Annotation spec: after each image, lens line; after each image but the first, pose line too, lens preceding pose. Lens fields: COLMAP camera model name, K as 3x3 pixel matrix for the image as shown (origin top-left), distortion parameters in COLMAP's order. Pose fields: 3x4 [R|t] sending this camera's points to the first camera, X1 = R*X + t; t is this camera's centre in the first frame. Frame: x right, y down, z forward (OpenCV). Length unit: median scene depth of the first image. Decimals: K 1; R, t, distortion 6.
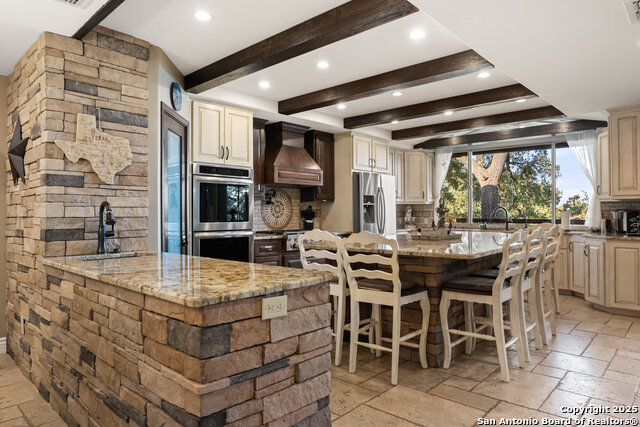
lens RADIAL K [[404.0, 0, 322.3], [0, 404.0, 212.1], [0, 0, 1]] dist [0.000356, -0.000312]
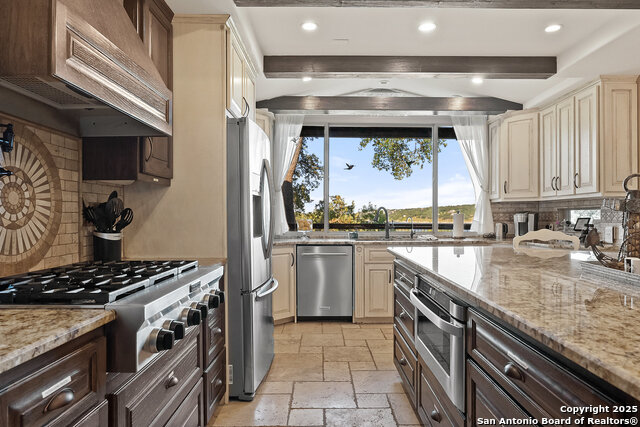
lens RADIAL K [[404.0, 0, 320.9], [0, 404.0, 216.4], [0, 0, 1]] dist [0.000356, -0.000312]
pose [[0.732798, 0.002241, 0.680442, -0.176660], [-0.001417, 0.999997, -0.001768, 0.007404], [-0.680444, 0.000332, 0.732800, 0.795847]]
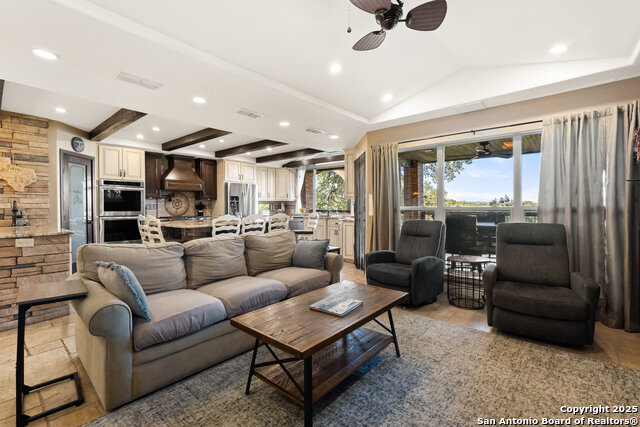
lens RADIAL K [[286.9, 0, 315.7], [0, 286.9, 211.6], [0, 0, 1]] dist [0.020264, 0.000750]
pose [[0.999940, -0.001179, 0.010918, 0.570939], [0.000957, 0.999792, 0.020375, 0.000436], [-0.010939, -0.020363, 0.999733, -0.292067]]
